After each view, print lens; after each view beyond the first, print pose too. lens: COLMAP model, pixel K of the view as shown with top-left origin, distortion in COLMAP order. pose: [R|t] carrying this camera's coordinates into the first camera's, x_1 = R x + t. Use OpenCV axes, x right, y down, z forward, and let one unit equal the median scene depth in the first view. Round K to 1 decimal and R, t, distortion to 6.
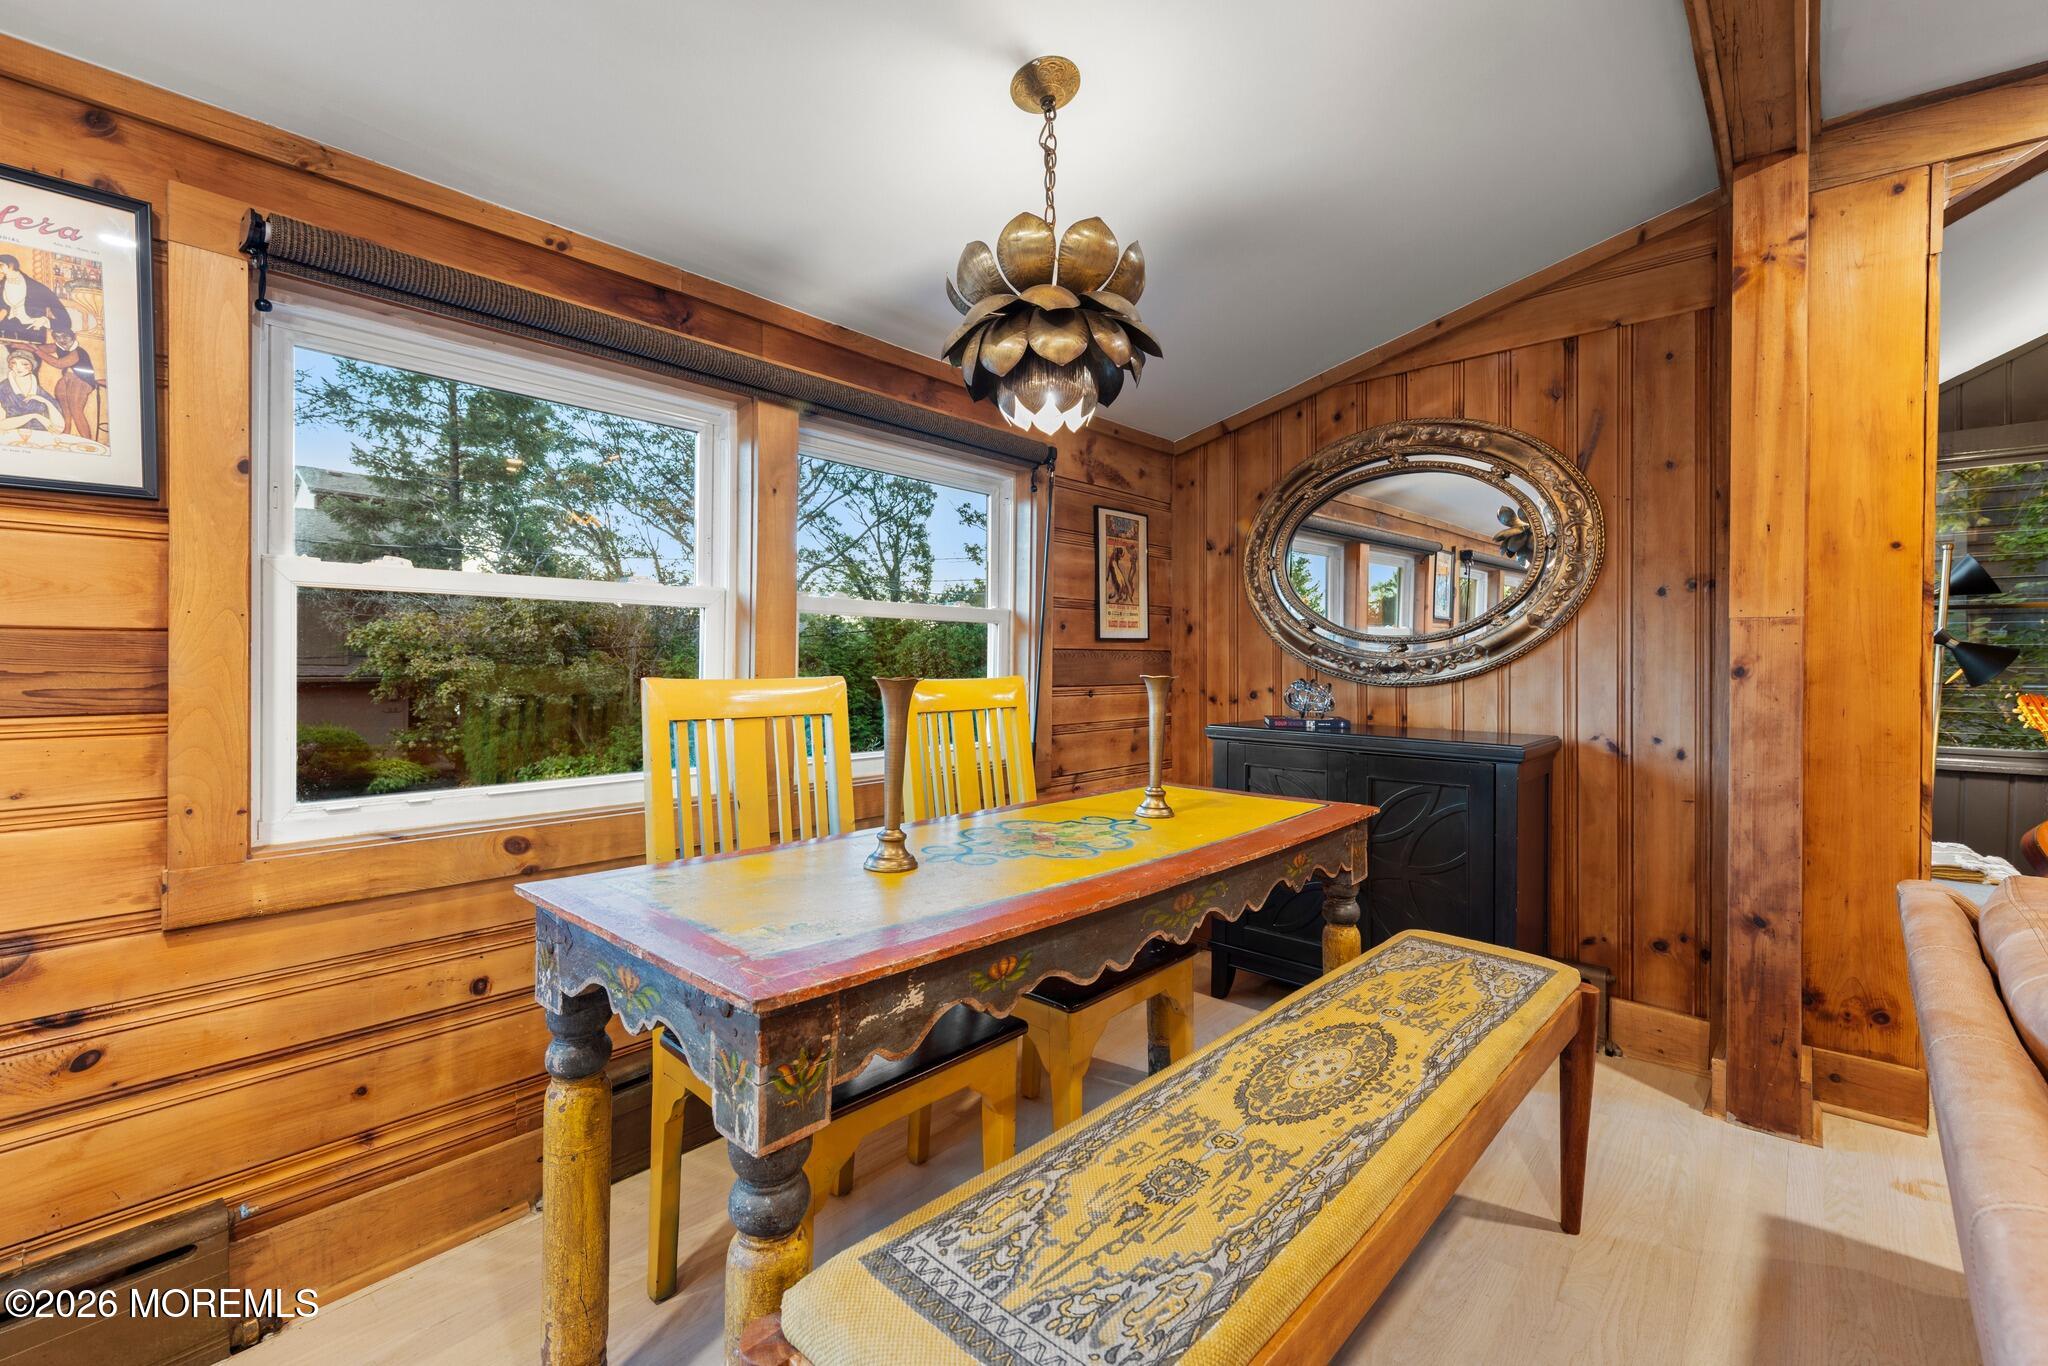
lens RADIAL K [[884.1, 0, 1026.4], [0, 884.1, 668.9], [0, 0, 1]] dist [0.004889, -0.000228]
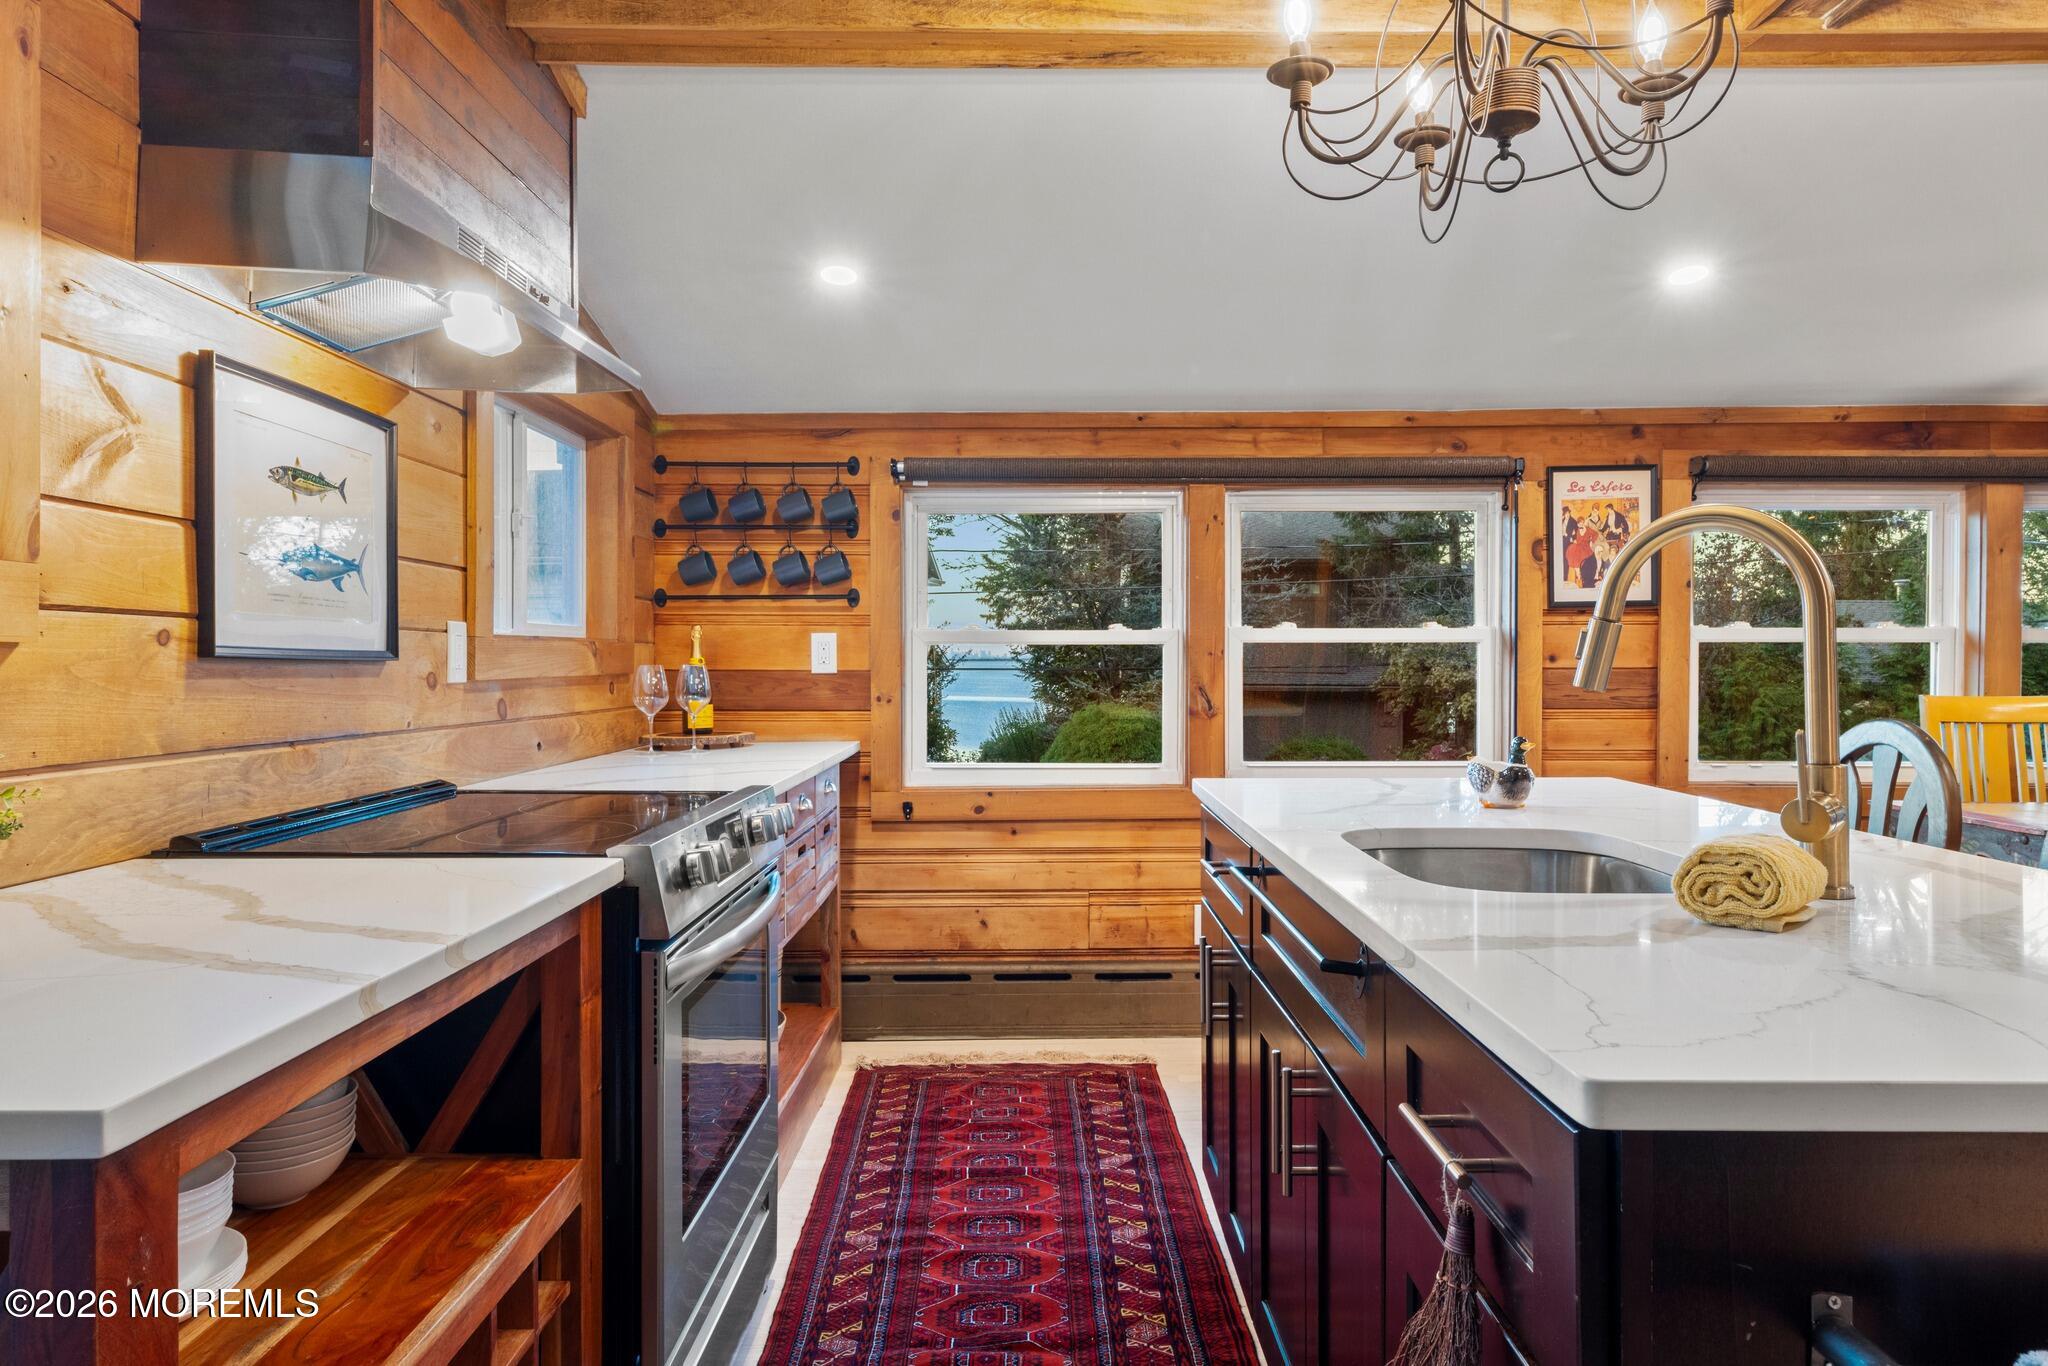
lens RADIAL K [[1287.2, 0, 1017.4], [0, 1287.2, 666.3], [0, 0, 1]] dist [0.003119, 0.000368]
pose [[0.651777, -0.001727, -0.758409, 0.277845], [-0.004329, 0.999973, -0.005998, -0.020349], [0.758398, 0.007192, 0.651752, -1.772771]]
